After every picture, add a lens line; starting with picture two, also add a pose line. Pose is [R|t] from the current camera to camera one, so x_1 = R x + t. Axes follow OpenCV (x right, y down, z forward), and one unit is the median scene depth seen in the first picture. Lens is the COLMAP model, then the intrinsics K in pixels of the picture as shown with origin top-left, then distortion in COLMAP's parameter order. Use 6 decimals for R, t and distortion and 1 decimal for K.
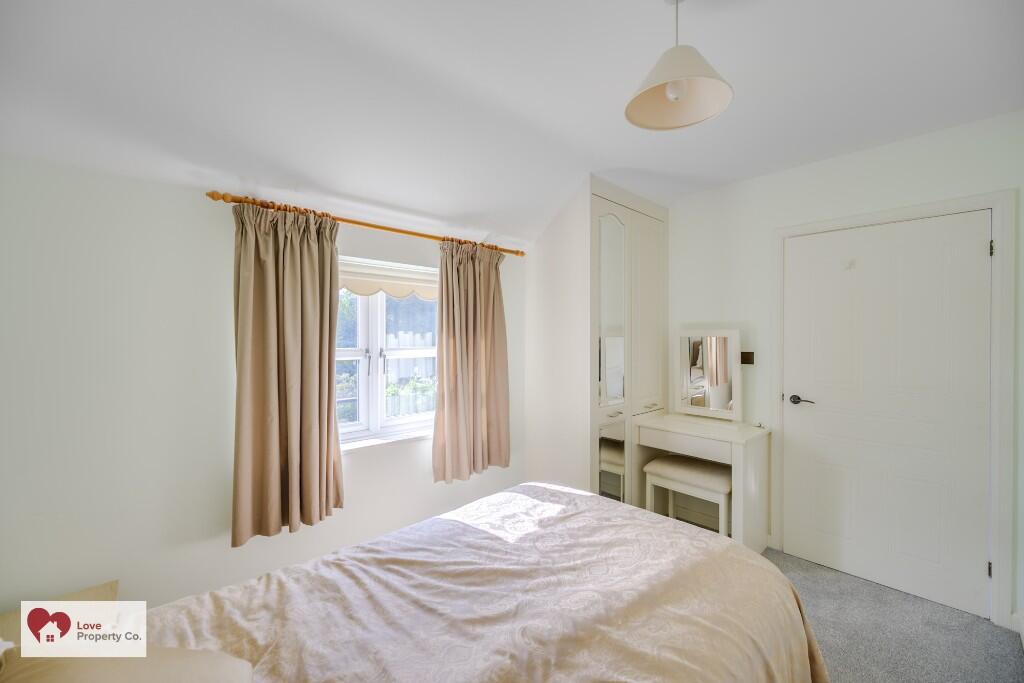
lens RADIAL K [[405.0, 0, 520.8], [0, 405.0, 339.9], [0, 0, 1]] dist [0.000971, 0.000104]
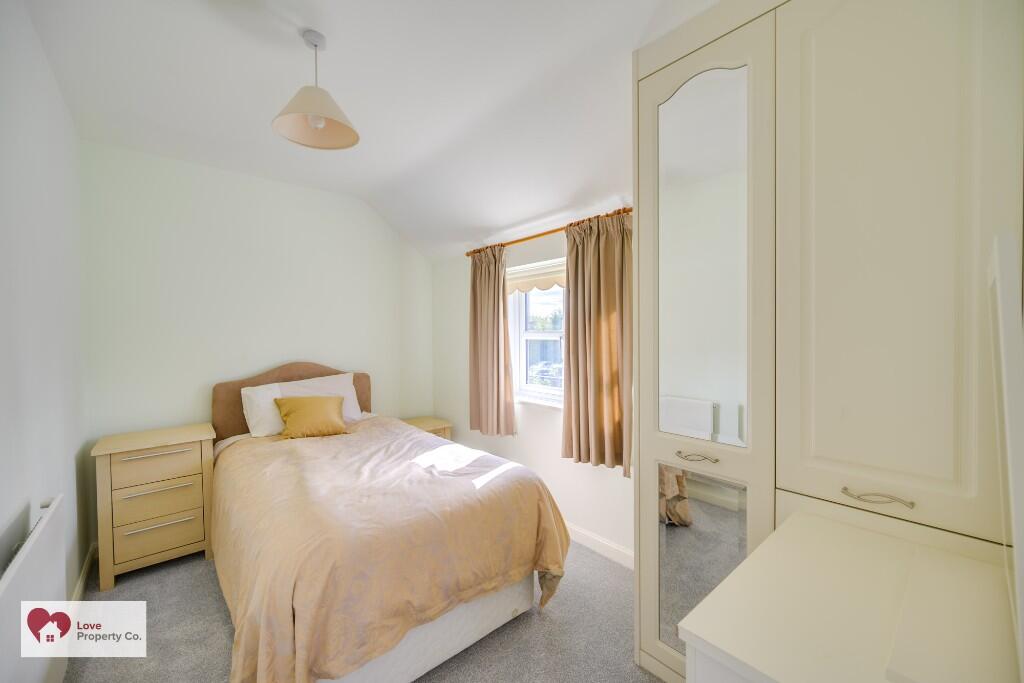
lens RADIAL K [[405.0, 0, 520.8], [0, 405.0, 339.9], [0, 0, 1]] dist [0.000971, 0.000104]
pose [[-0.031817, 0.016837, -0.999352, 1.013402], [-0.000598, 0.999858, 0.016864, 0.032726], [0.999494, 0.001134, -0.031802, 1.045798]]
